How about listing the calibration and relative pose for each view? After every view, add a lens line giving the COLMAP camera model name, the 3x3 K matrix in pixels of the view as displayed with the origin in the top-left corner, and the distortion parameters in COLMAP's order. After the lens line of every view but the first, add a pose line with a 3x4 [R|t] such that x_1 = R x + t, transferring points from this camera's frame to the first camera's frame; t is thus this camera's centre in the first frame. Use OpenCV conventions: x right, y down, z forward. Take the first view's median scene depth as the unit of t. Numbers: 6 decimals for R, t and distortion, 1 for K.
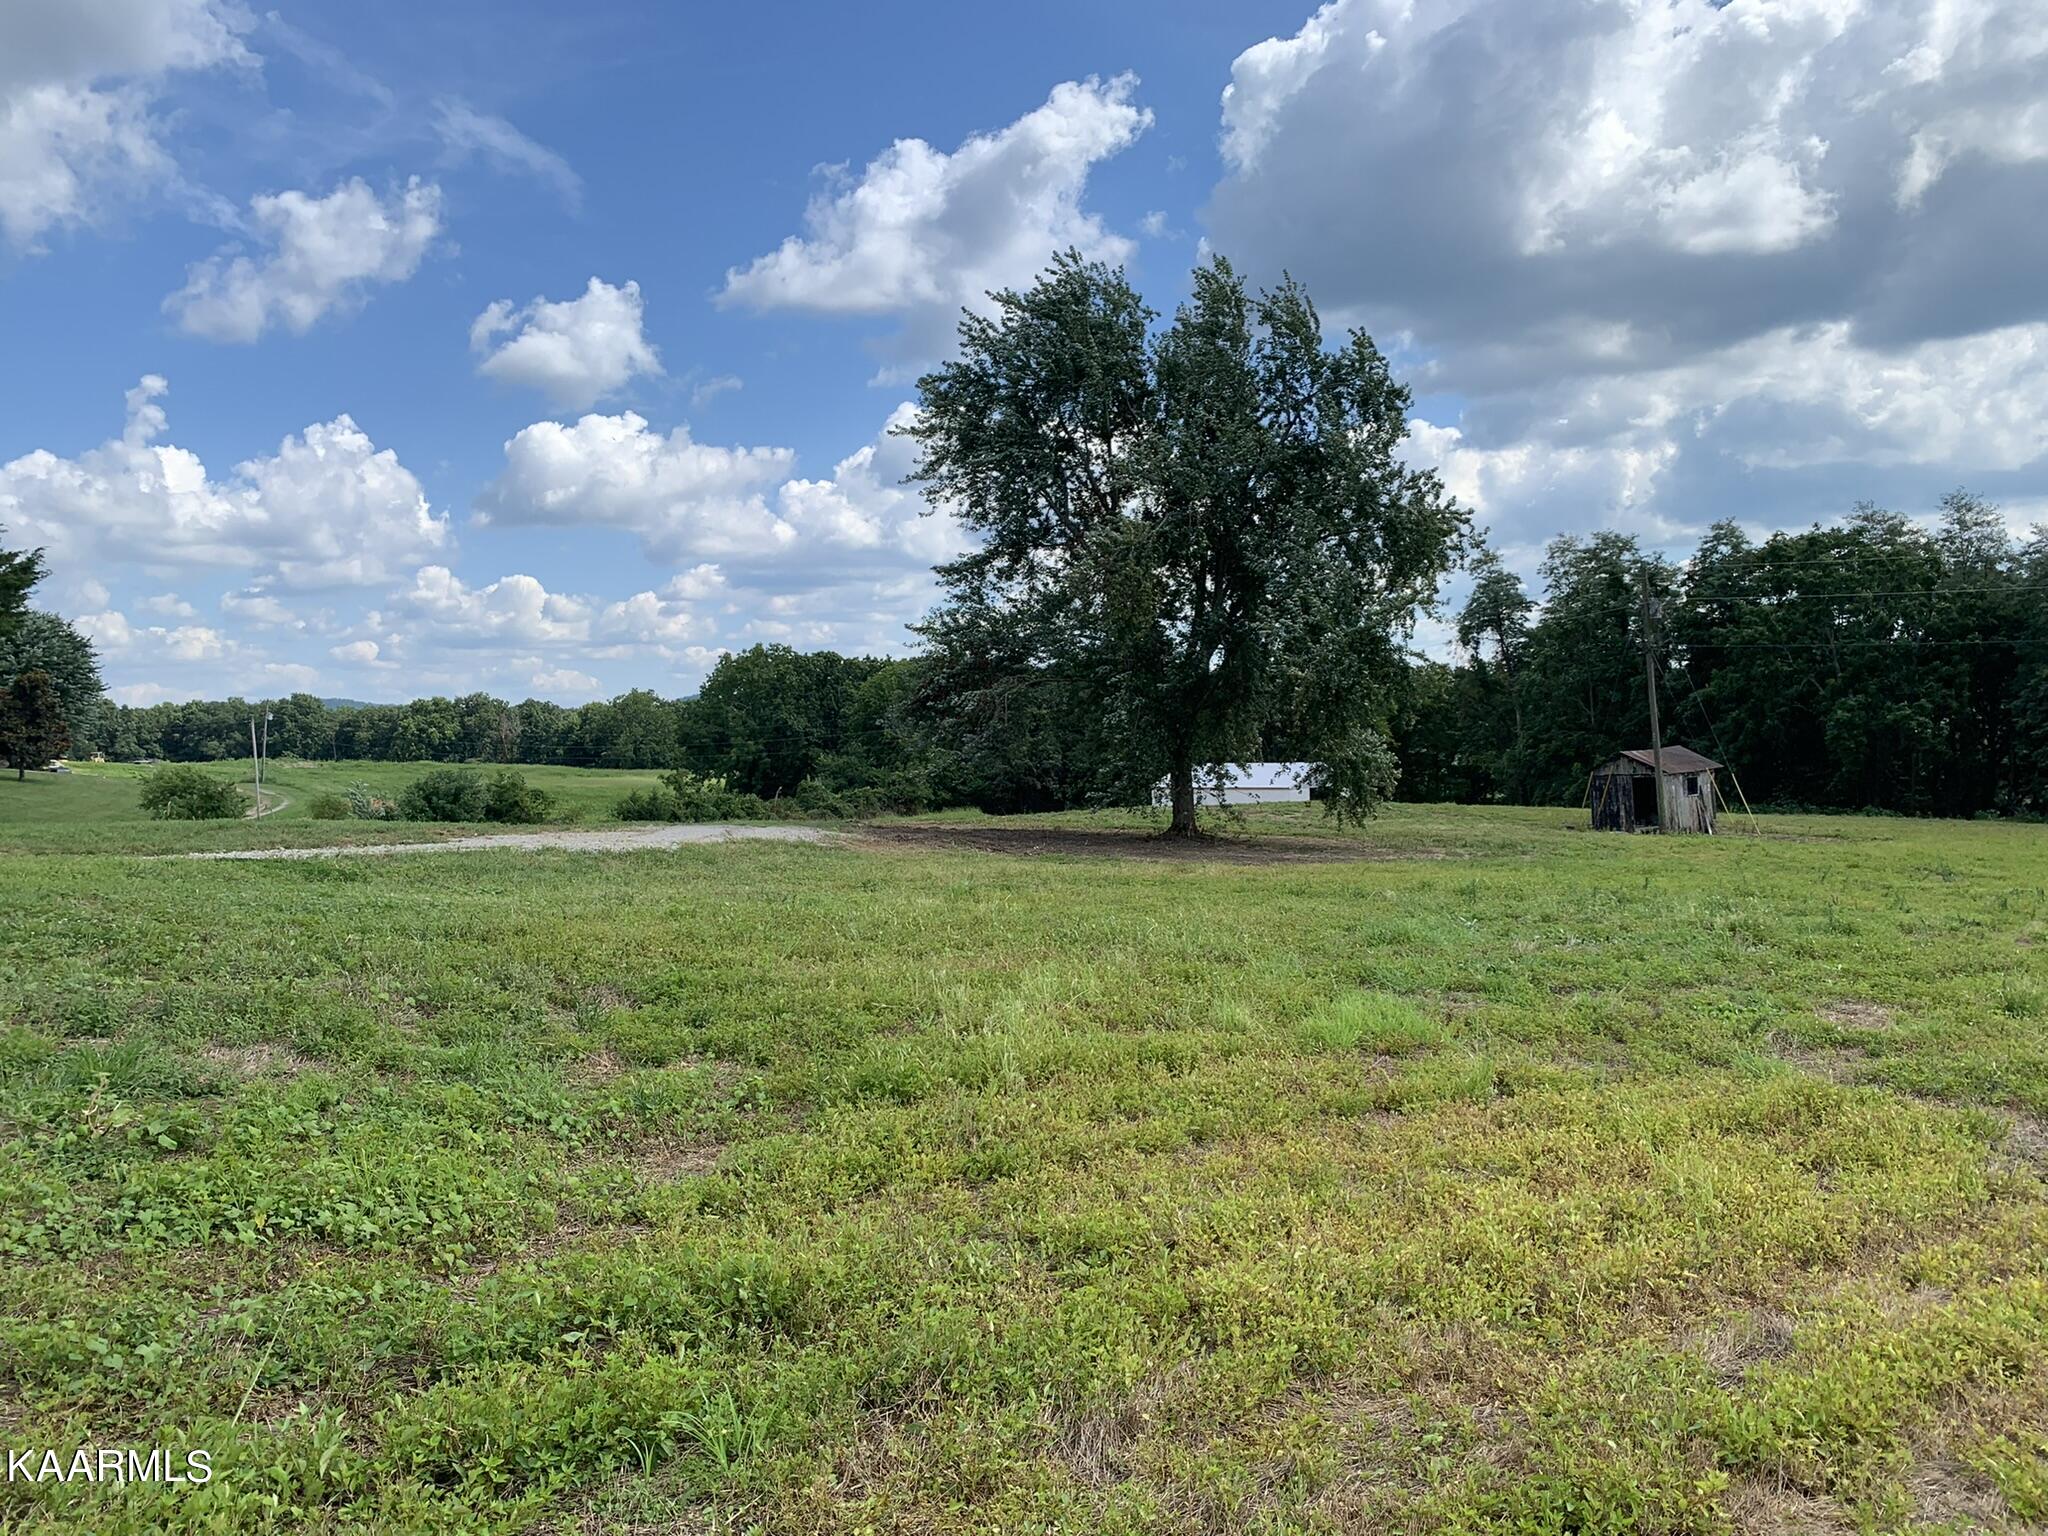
lens RADIAL K [[1564.5, 0, 1016.4], [0, 1564.5, 798.0], [0, 0, 1]] dist [-0.001384, -0.005462]
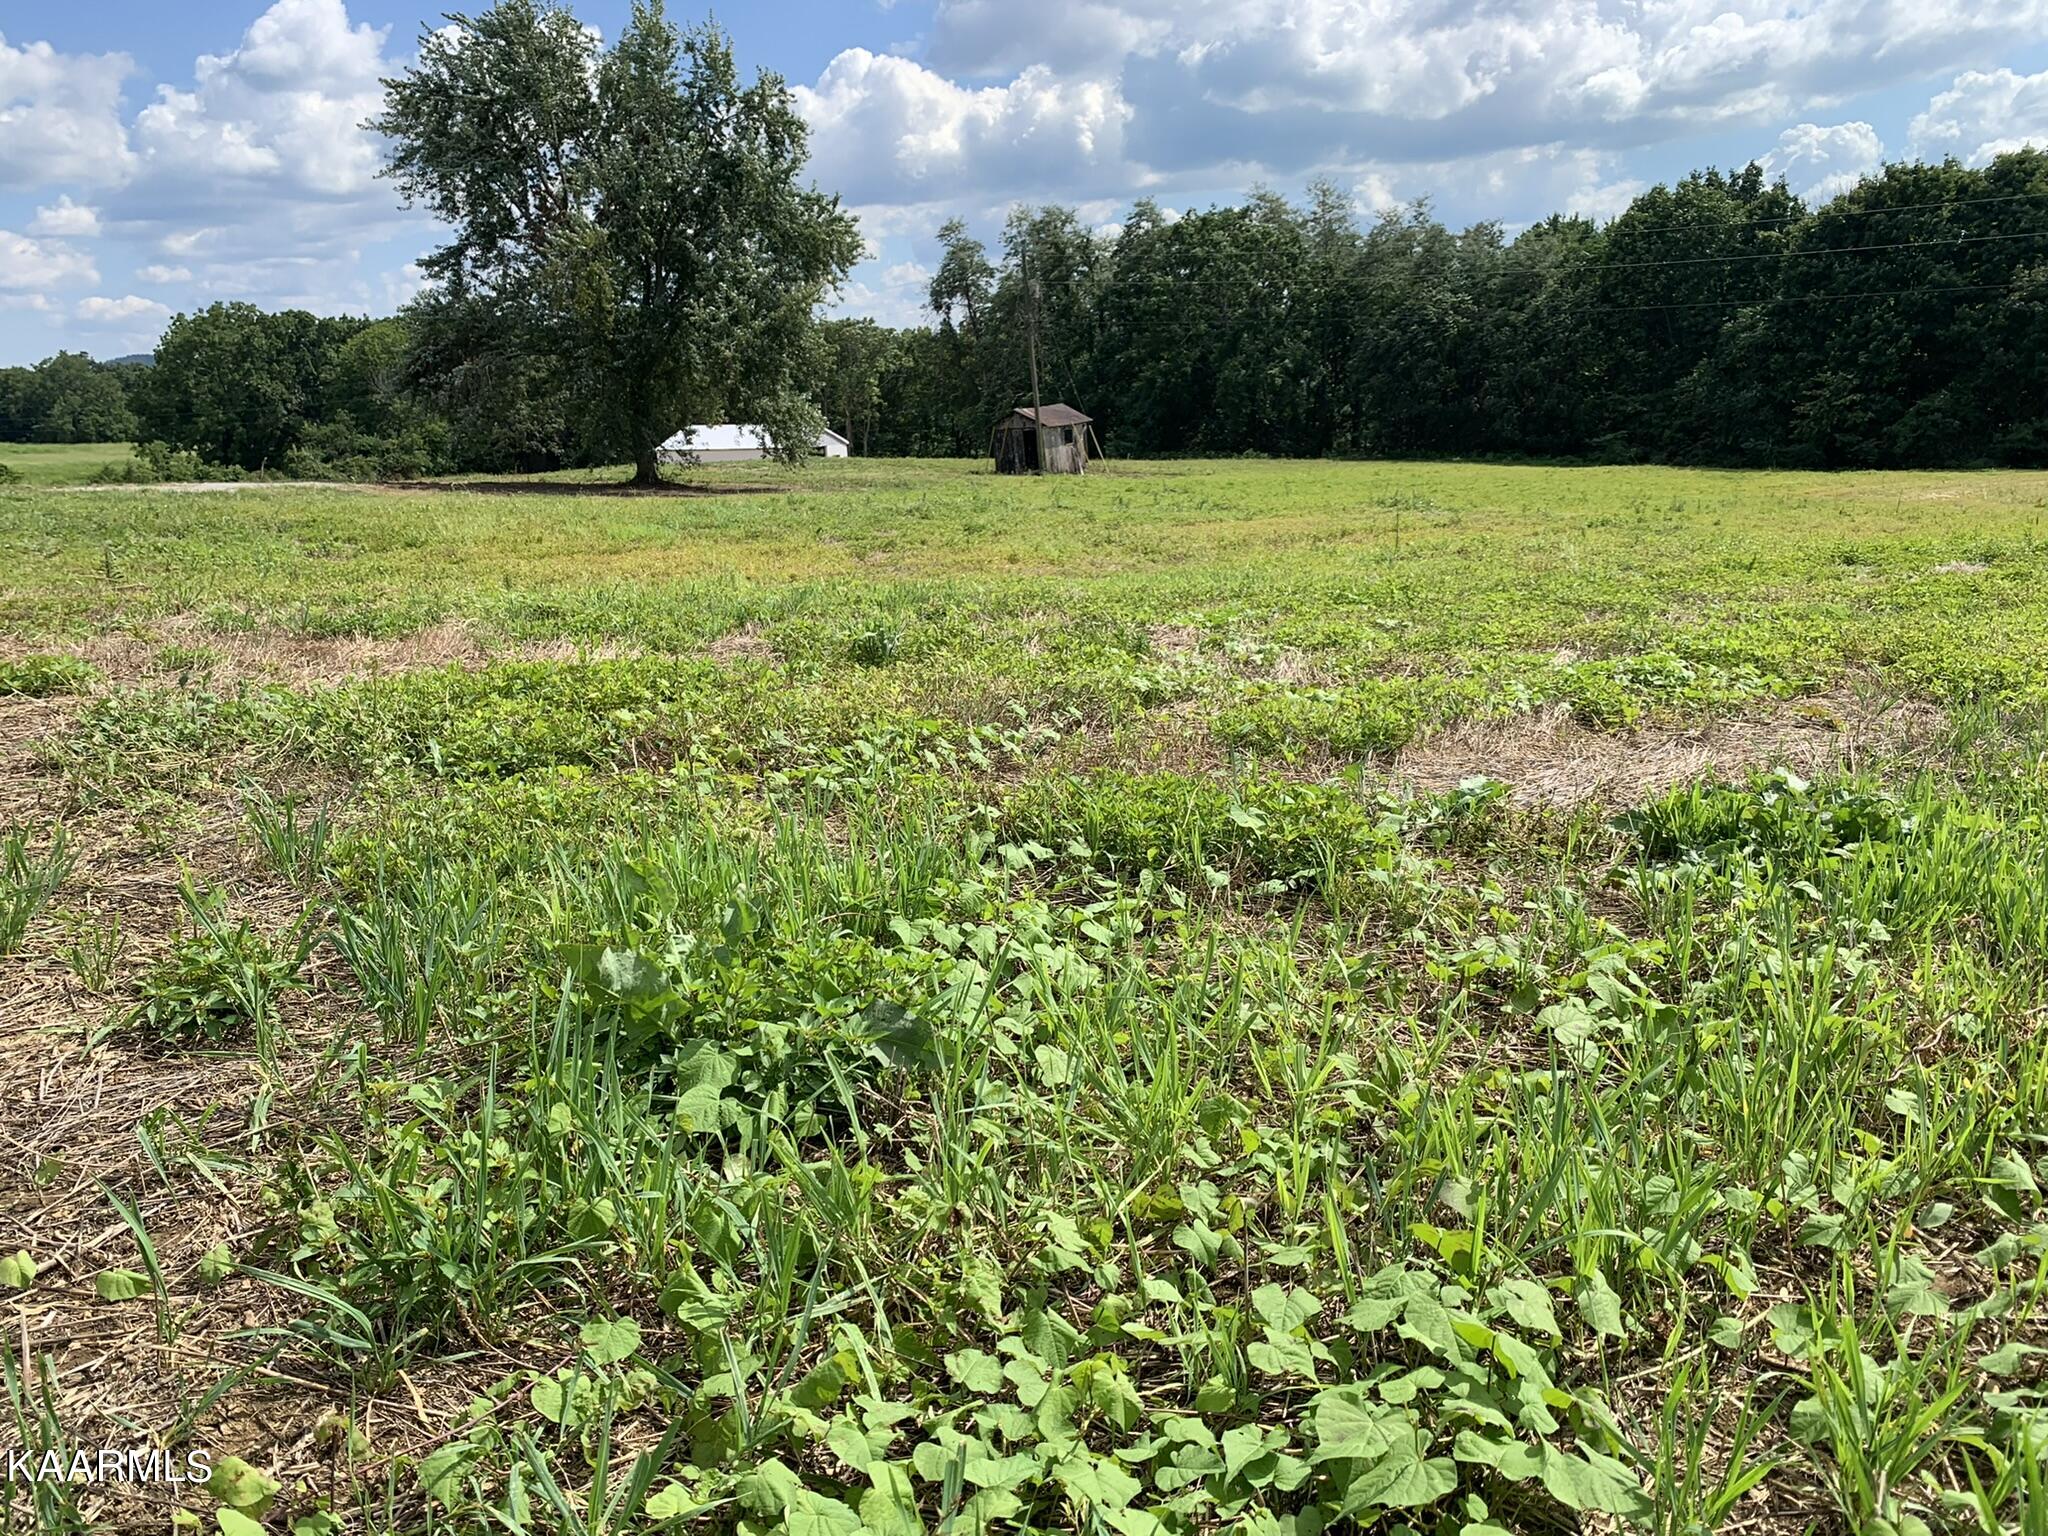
lens RADIAL K [[1564.5, 0, 1016.4], [0, 1564.5, 798.0], [0, 0, 1]] dist [-0.001384, -0.005462]
pose [[0.955689, -0.083823, 0.282193, 0.005968], [0.022594, 0.976662, 0.213592, 0.003758], [-0.293511, -0.197752, 0.935278, -0.135556]]
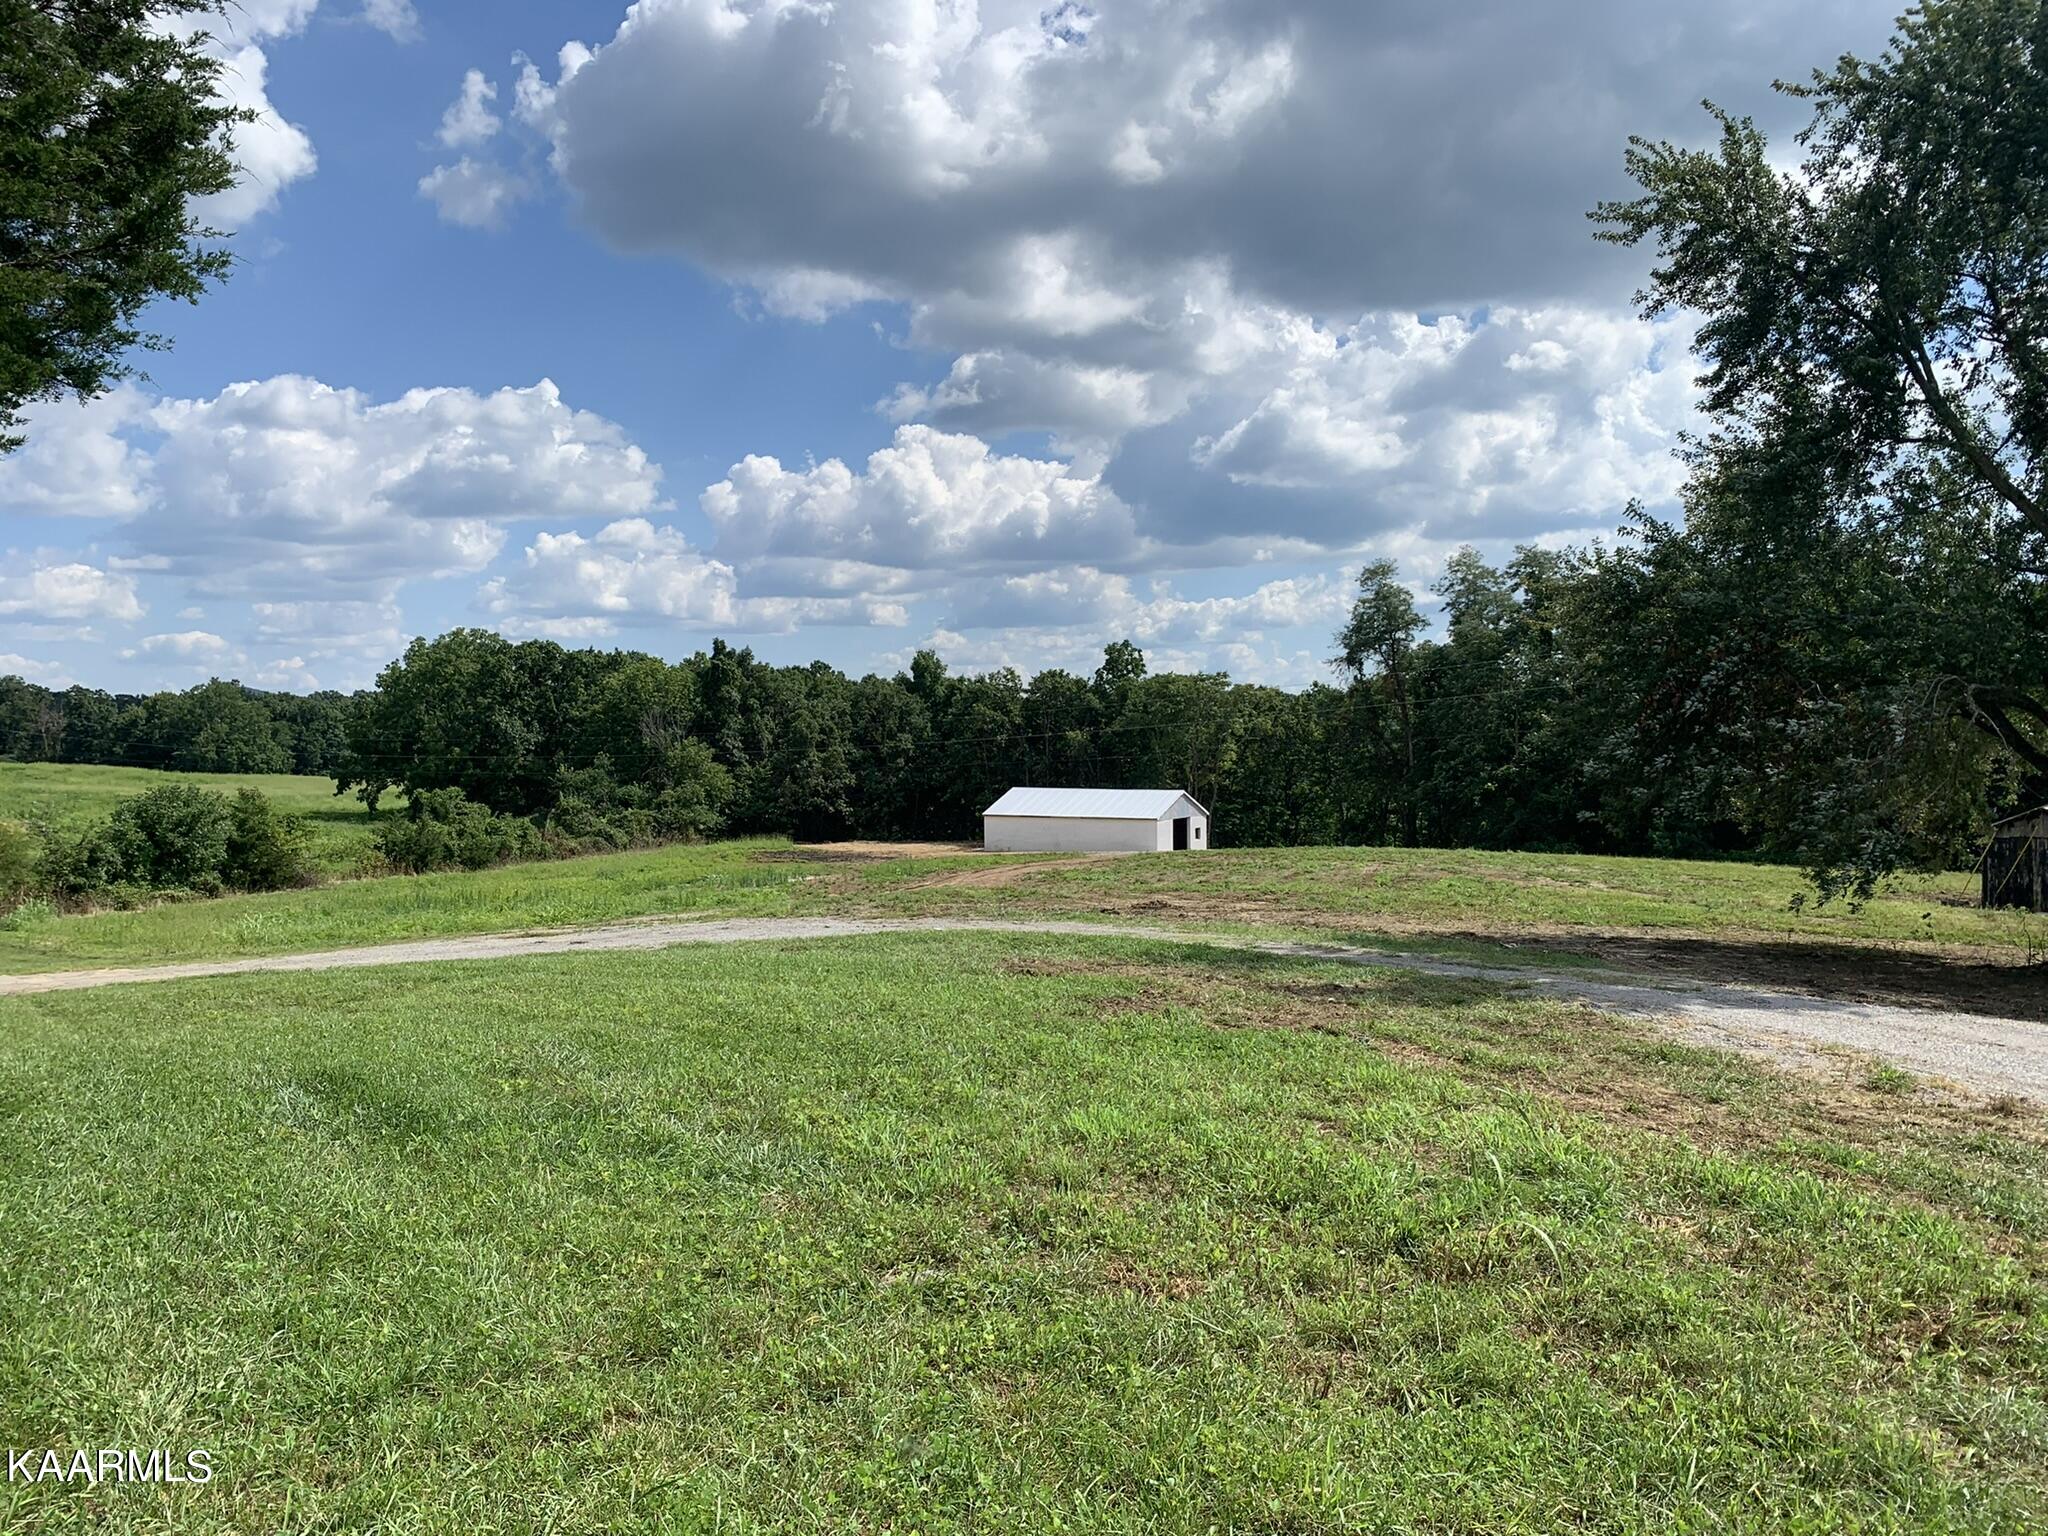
lens RADIAL K [[1585.4, 0, 1056.1], [0, 1585.4, 776.5], [0, 0, 1]] dist [0.112982, -0.089817]
pose [[0.963924, 0.022606, 0.265217, -0.157033], [-0.016409, 0.999539, -0.025559, -0.008701], [-0.265672, 0.020285, 0.963850, 0.199364]]
